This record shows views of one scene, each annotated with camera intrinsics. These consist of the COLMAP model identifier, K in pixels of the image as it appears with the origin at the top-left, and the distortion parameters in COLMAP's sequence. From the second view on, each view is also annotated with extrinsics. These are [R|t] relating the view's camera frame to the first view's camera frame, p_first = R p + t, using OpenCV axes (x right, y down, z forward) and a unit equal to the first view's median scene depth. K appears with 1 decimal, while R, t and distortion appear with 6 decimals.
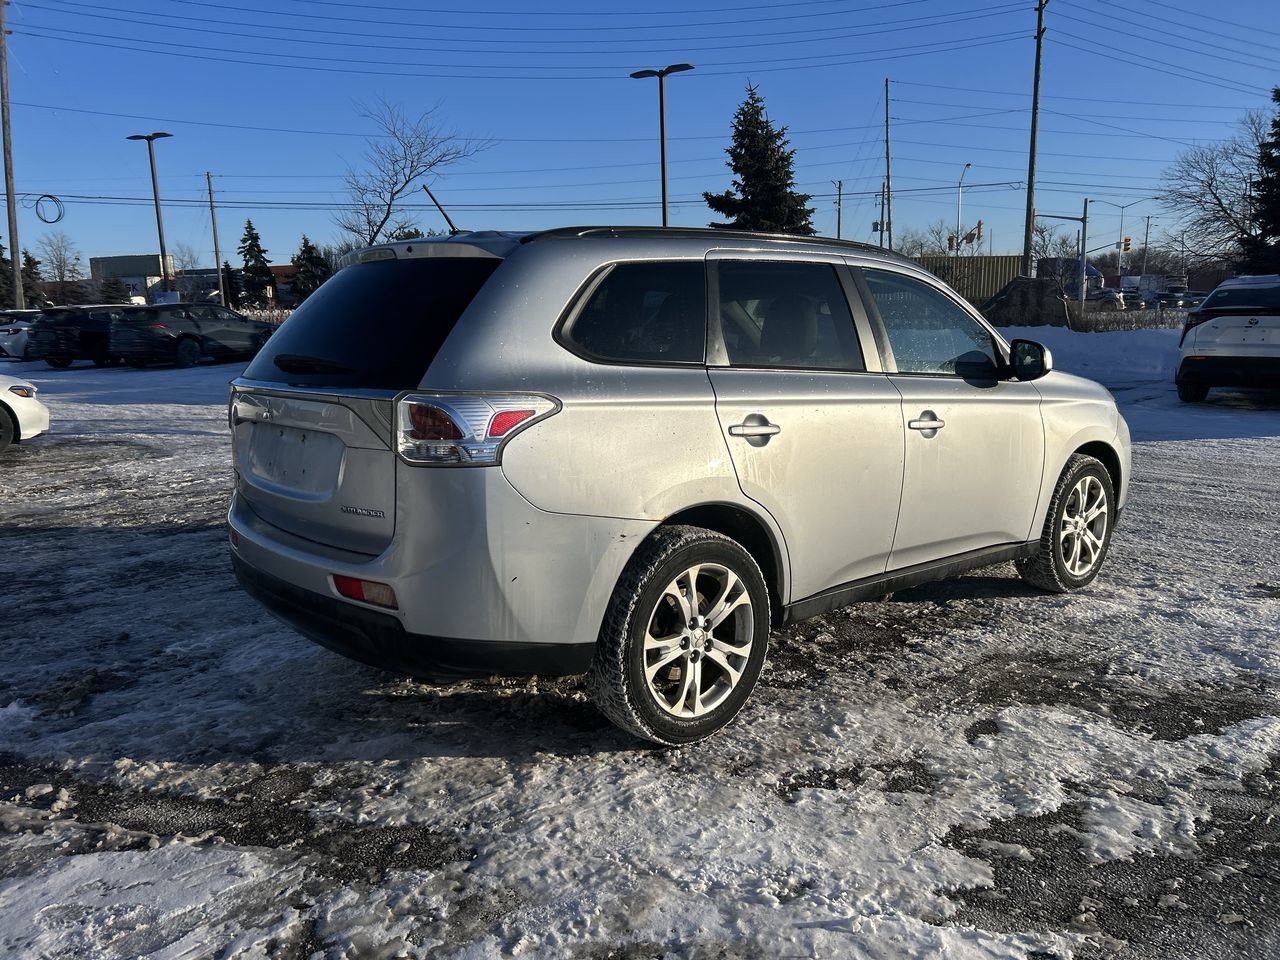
lens RADIAL K [[951.4, 0, 640.0], [0, 951.4, 480.0], [0, 0, 1]] dist [0.043149, -0.044221]
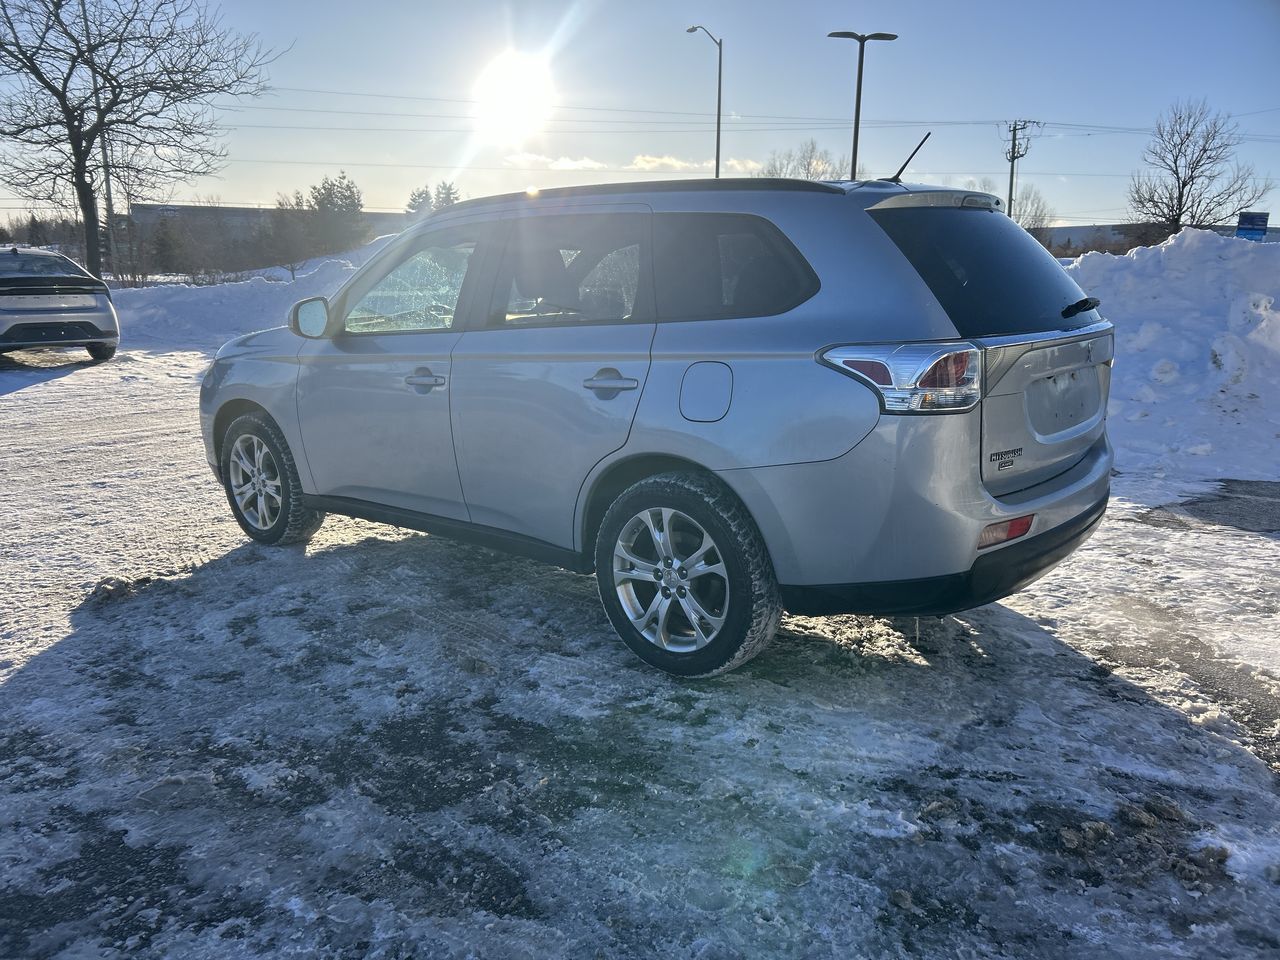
lens RADIAL K [[952.6, 0, 620.0], [0, 952.6, 485.5], [0, 0, 1]] dist [0.045679, -0.050226]
pose [[-0.129424, -0.207334, 0.969671, -1.283415], [0.166735, 0.959422, 0.227397, -0.242640], [-0.977471, 0.191109, -0.089602, 1.529828]]
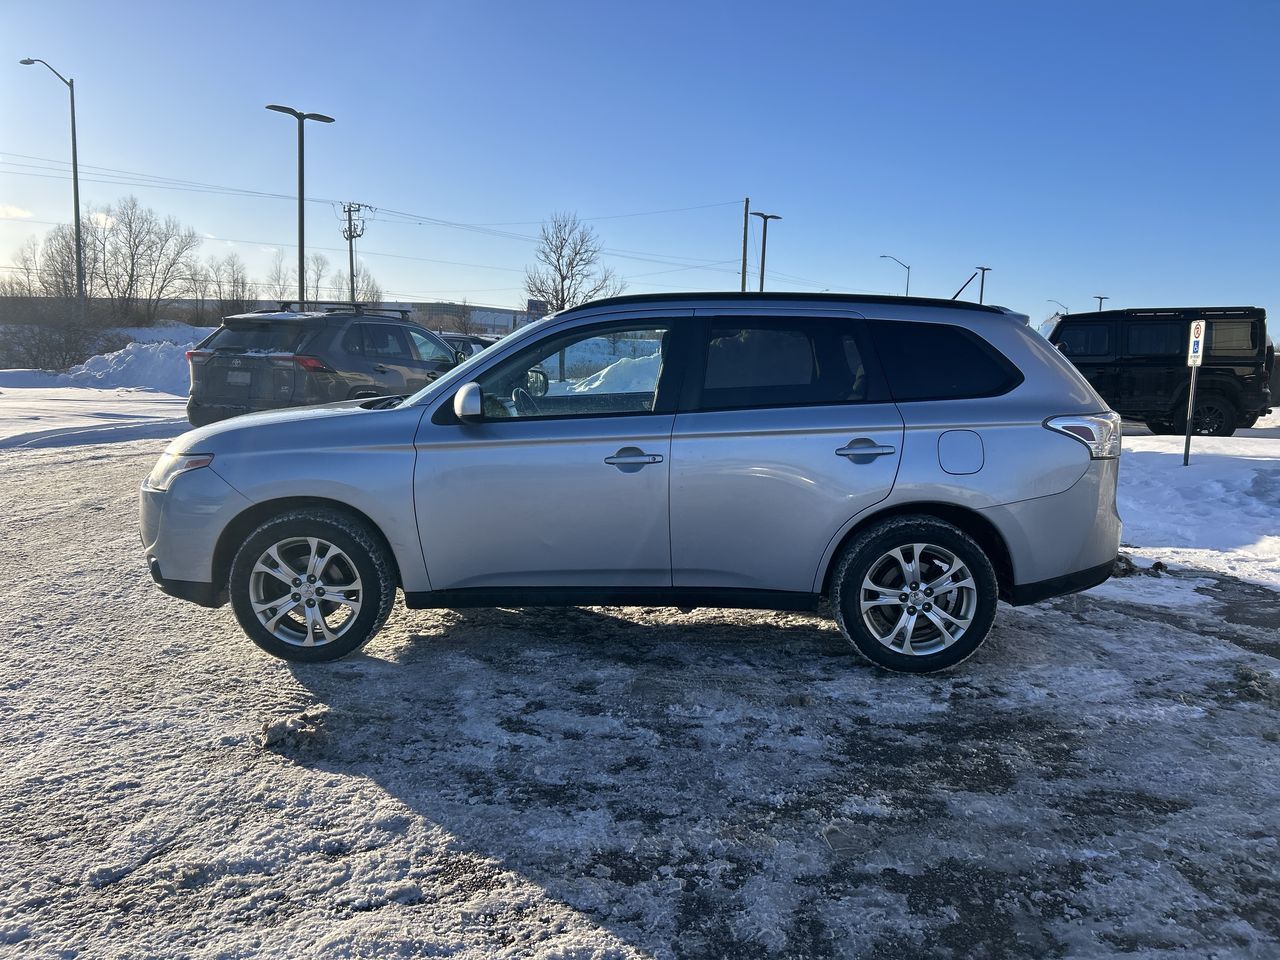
lens RADIAL K [[961.6, 0, 624.6], [0, 961.6, 486.3], [0, 0, 1]] dist [0.039582, -0.049785]
pose [[-0.724738, -0.105330, 0.680926, -0.915043], [0.098368, 0.962307, 0.253552, -0.437612], [-0.681967, 0.250740, -0.687059, 2.578659]]
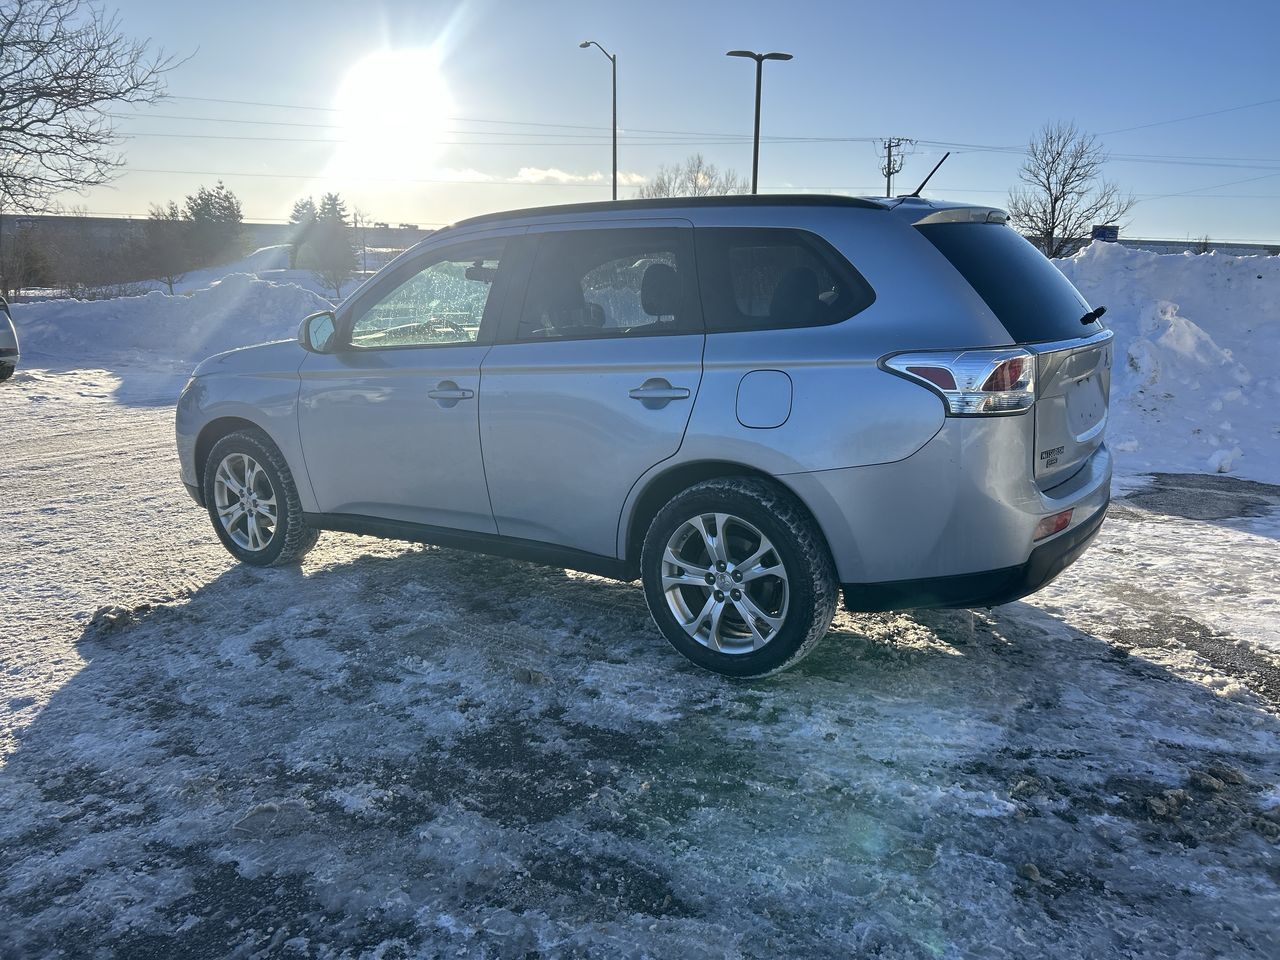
lens RADIAL K [[951.0, 0, 619.9], [0, 951.0, 482.4], [0, 0, 1]] dist [0.046913, -0.049933]
pose [[-0.241258, -0.188208, 0.952036, -1.268926], [0.169083, 0.957858, 0.232206, -0.273817], [-0.955618, 0.216994, -0.199269, 1.701792]]
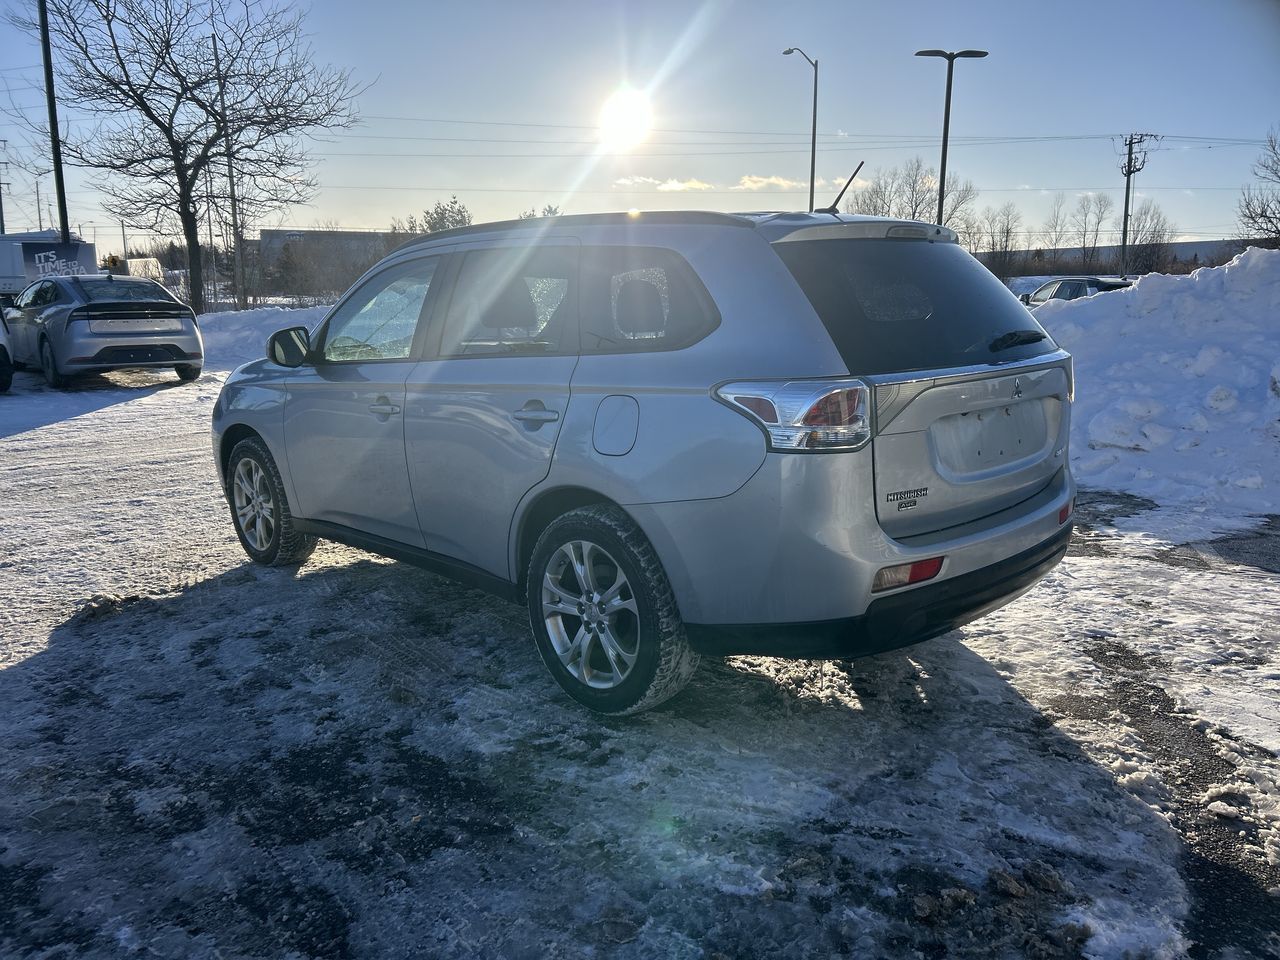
lens RADIAL K [[951.9, 0, 638.1], [0, 951.9, 477.8], [0, 0, 1]] dist [0.041749, -0.043421]
pose [[-0.039086, -0.182254, 0.982474, -1.287242], [0.172075, 0.967310, 0.186286, -0.222786], [-0.984308, 0.176340, -0.006447, 1.333661]]
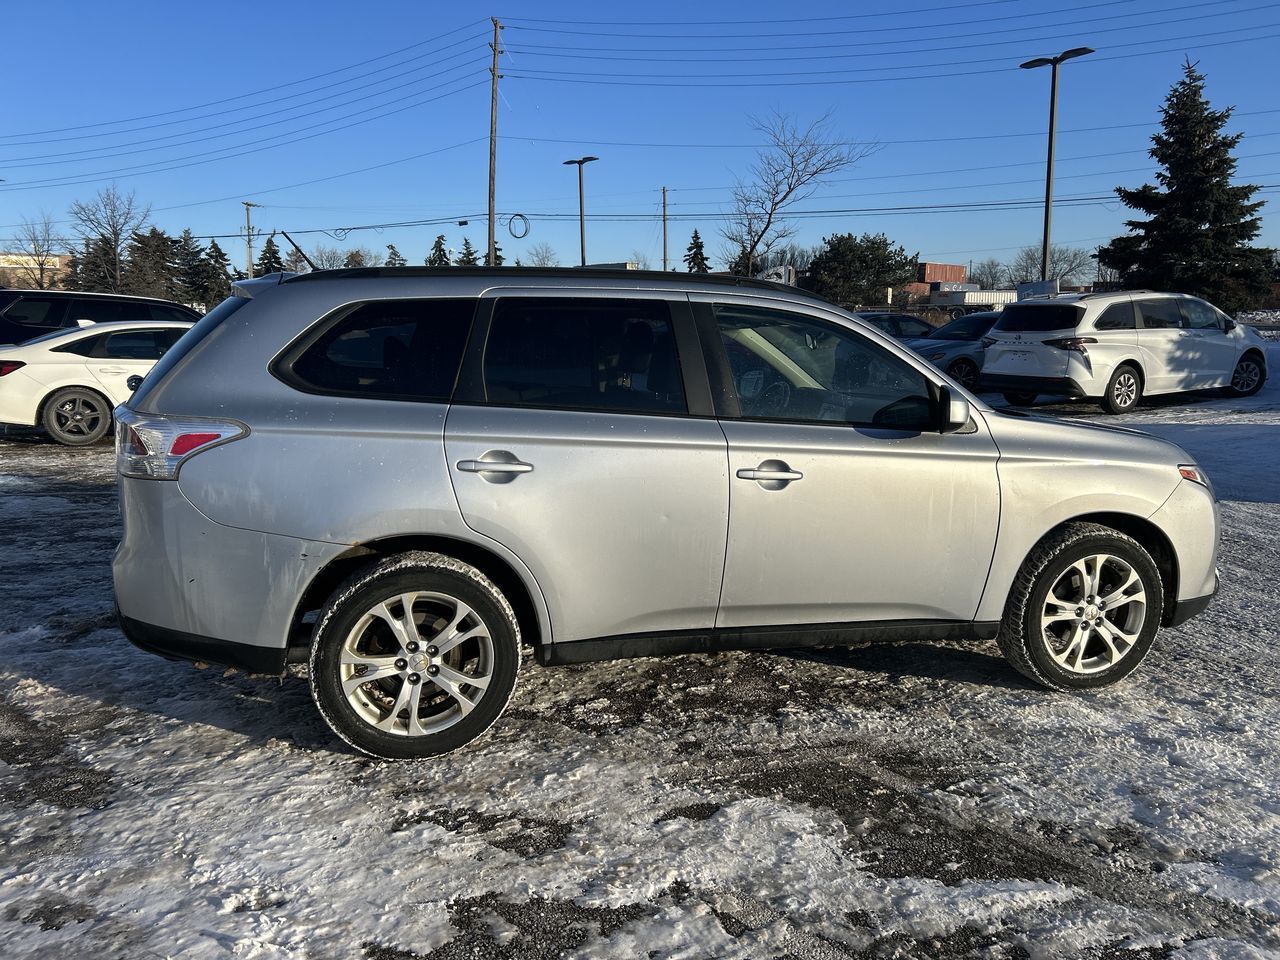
lens RADIAL K [[953.8, 0, 651.0], [0, 953.8, 482.1], [0, 0, 1]] dist [0.039841, -0.039947]
pose [[0.903525, 0.088117, -0.419378, 0.707206], [-0.088736, 0.995891, 0.018073, -0.070562], [0.419247, 0.020884, 0.907632, 0.149692]]
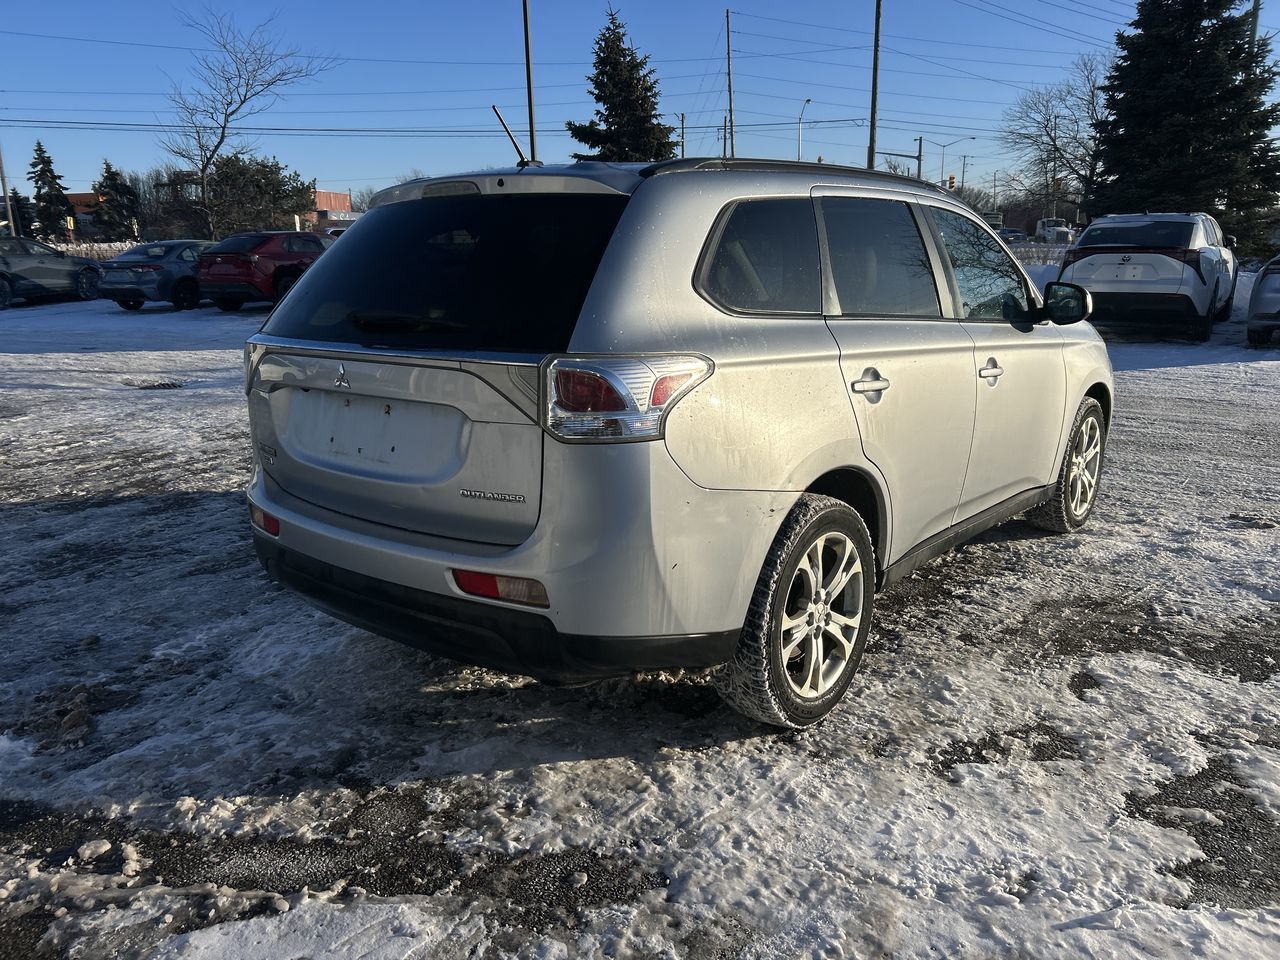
lens RADIAL K [[952.3, 0, 646.0], [0, 952.3, 479.4], [0, 0, 1]] dist [0.037902, -0.035893]
pose [[0.985751, -0.038680, 0.163703, -0.251617], [0.028013, 0.997361, 0.066977, -0.030038], [-0.165862, -0.061437, 0.984233, 0.118571]]
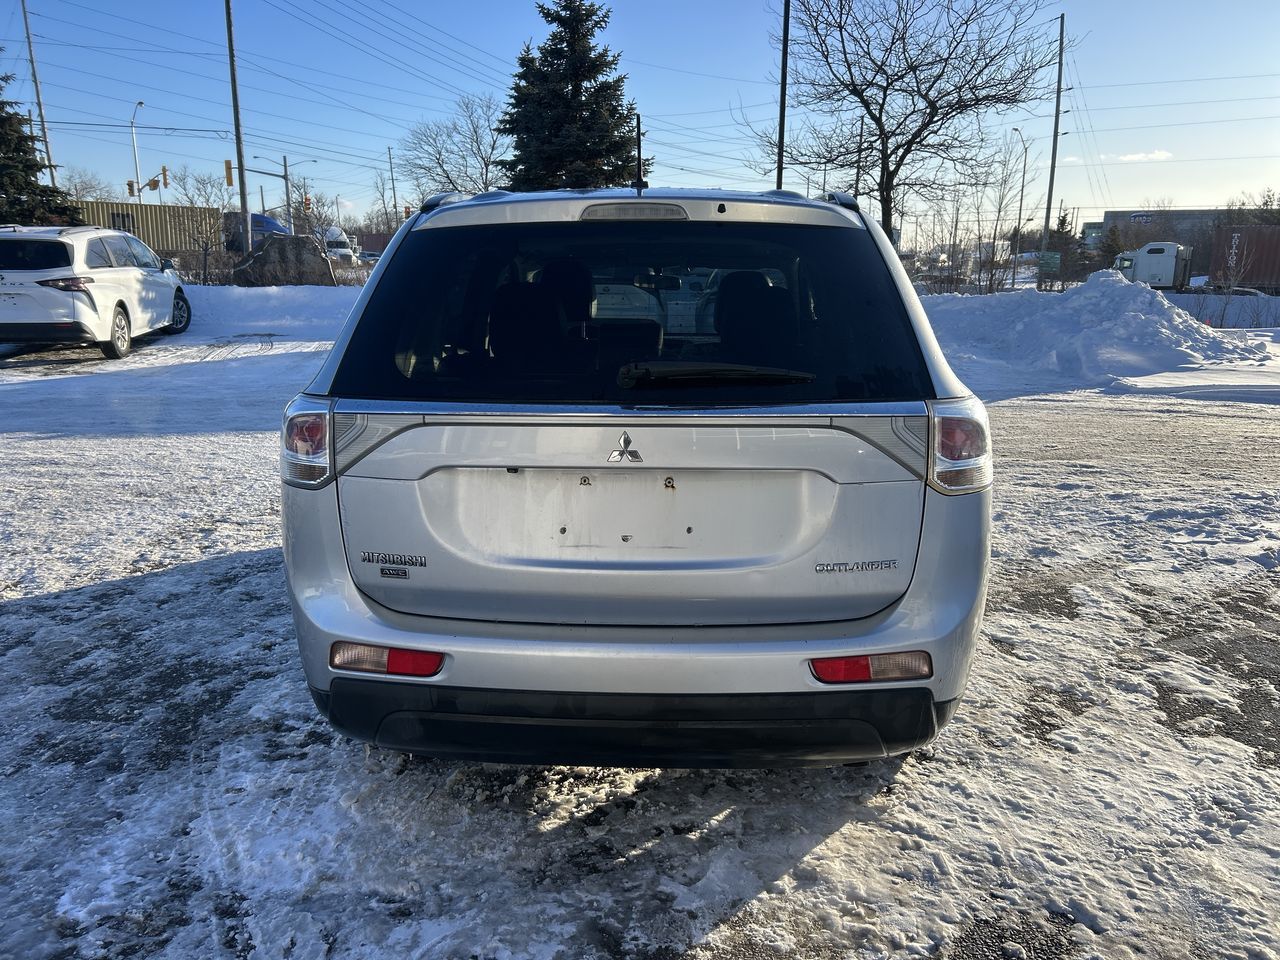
lens RADIAL K [[951.4, 0, 640.0], [0, 951.4, 480.0], [0, 0, 1]] dist [0.043149, -0.044221]
pose [[0.693122, -0.137087, 0.707665, -0.800221], [0.104746, 0.990483, 0.089280, -0.102329], [-0.713169, 0.012243, 0.700885, 0.508440]]
